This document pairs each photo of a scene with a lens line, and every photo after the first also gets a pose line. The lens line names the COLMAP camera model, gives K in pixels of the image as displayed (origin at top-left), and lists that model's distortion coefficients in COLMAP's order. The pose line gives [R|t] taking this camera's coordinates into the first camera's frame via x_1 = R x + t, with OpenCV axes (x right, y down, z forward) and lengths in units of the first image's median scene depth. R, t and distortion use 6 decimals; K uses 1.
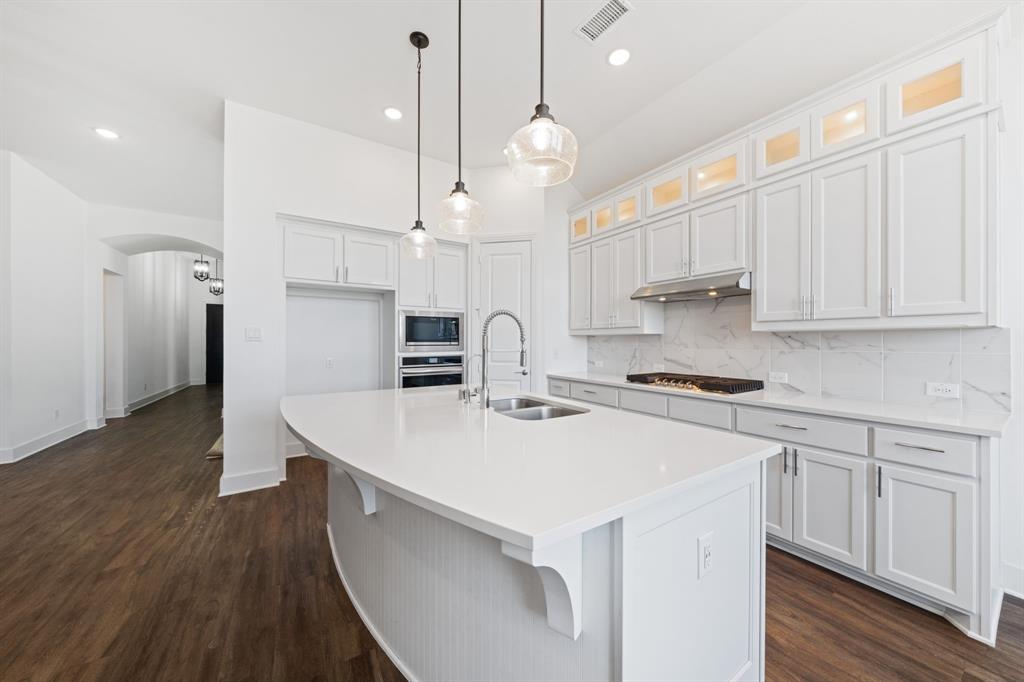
lens RADIAL K [[347.7, 0, 519.0], [0, 347.7, 344.1], [0, 0, 1]] dist [-0.001755, 0.000051]
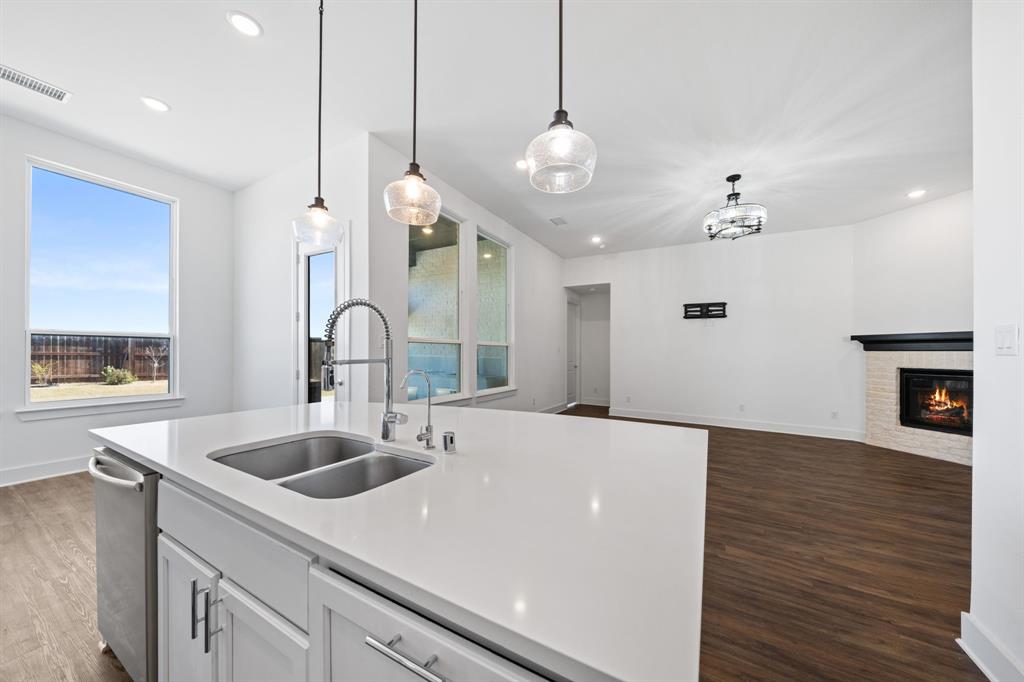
lens RADIAL K [[347.7, 0, 519.0], [0, 347.7, 344.1], [0, 0, 1]] dist [-0.001755, 0.000051]
pose [[-0.881287, -0.020163, -0.472151, 0.013958], [-0.015769, 0.999788, -0.013262, -0.011562], [0.472318, -0.004242, -0.881418, 0.943144]]
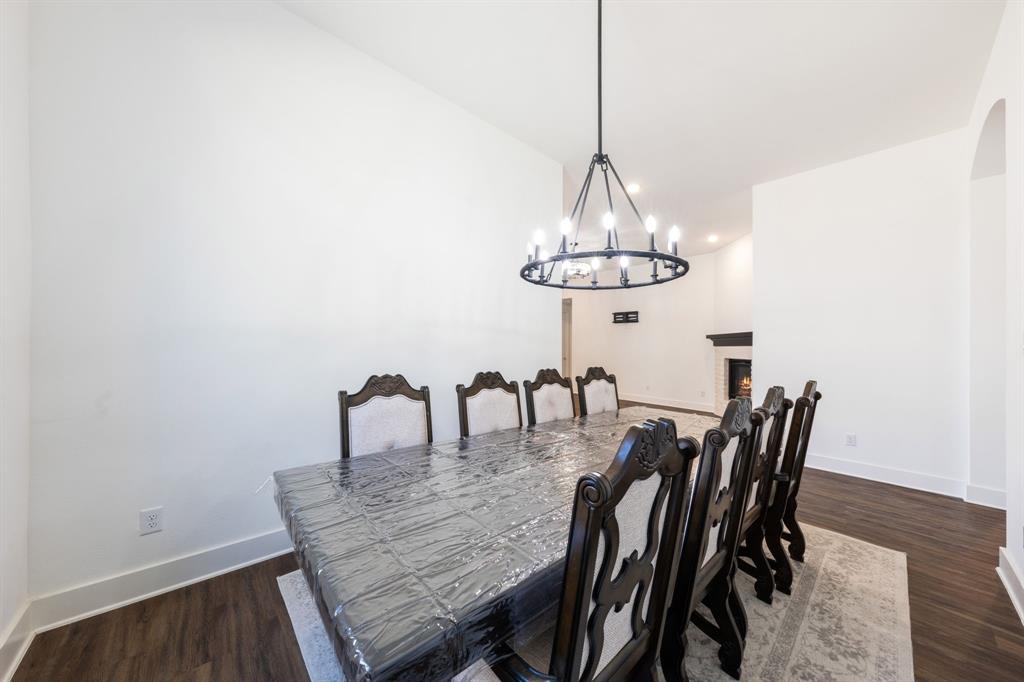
lens RADIAL K [[347.7, 0, 519.0], [0, 347.7, 344.1], [0, 0, 1]] dist [-0.001755, 0.000051]
pose [[-0.984506, -0.016545, -0.174567, -0.508630], [-0.016125, 0.999863, -0.003826, -0.010864], [0.174607, -0.000952, -0.984638, 2.139066]]
